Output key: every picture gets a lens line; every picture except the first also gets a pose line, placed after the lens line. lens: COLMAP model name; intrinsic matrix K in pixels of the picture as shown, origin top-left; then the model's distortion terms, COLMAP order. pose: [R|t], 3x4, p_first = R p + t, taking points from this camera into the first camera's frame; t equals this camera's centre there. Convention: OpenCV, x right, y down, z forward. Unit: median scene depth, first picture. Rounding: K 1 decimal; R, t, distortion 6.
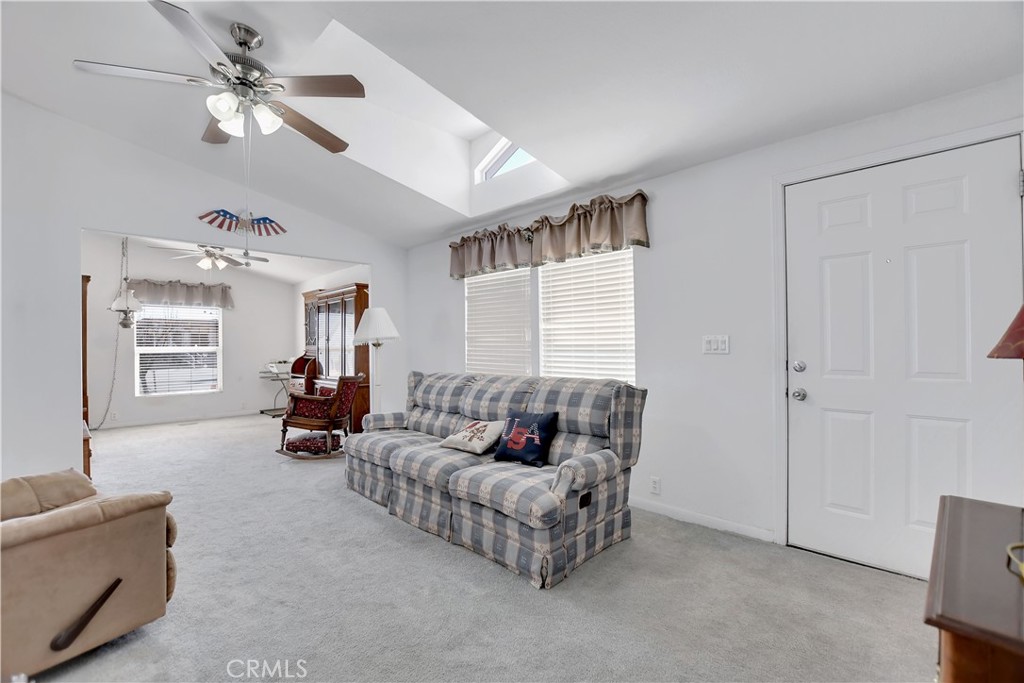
lens RADIAL K [[454.0, 0, 511.2], [0, 454.0, 339.9], [0, 0, 1]] dist [-0.034550, 0.007443]
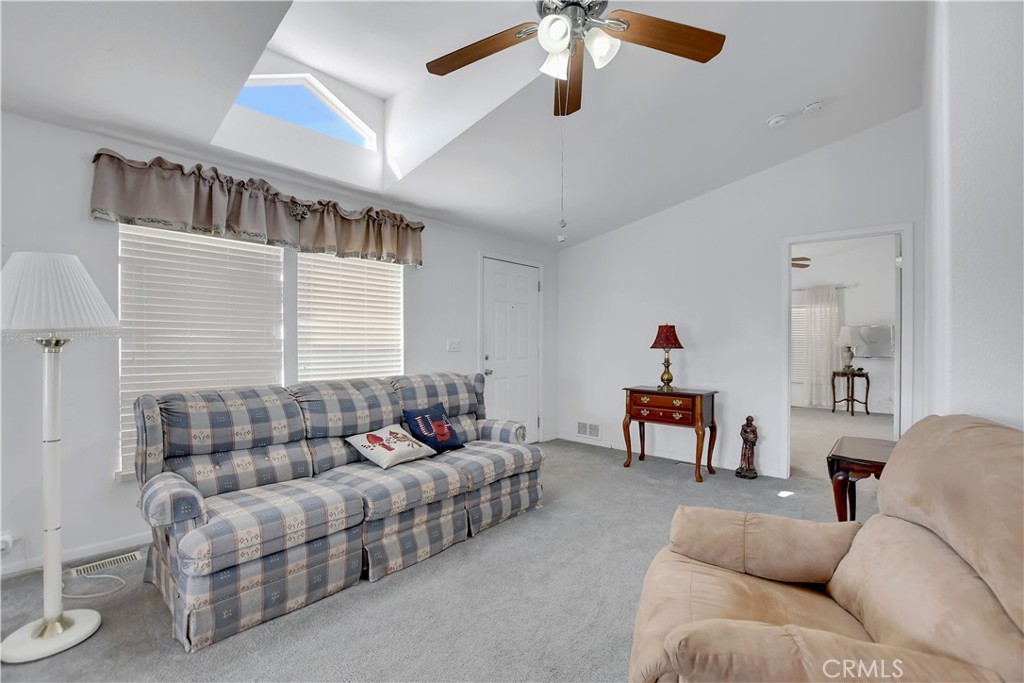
lens RADIAL K [[449.4, 0, 503.8], [0, 449.4, 343.7], [0, 0, 1]] dist [-0.027140, 0.000313]
pose [[-0.050911, 0.005793, 0.998686, -0.845966], [-0.013090, 0.999893, -0.006468, 0.010135], [-0.998617, -0.013402, -0.050830, 0.716201]]
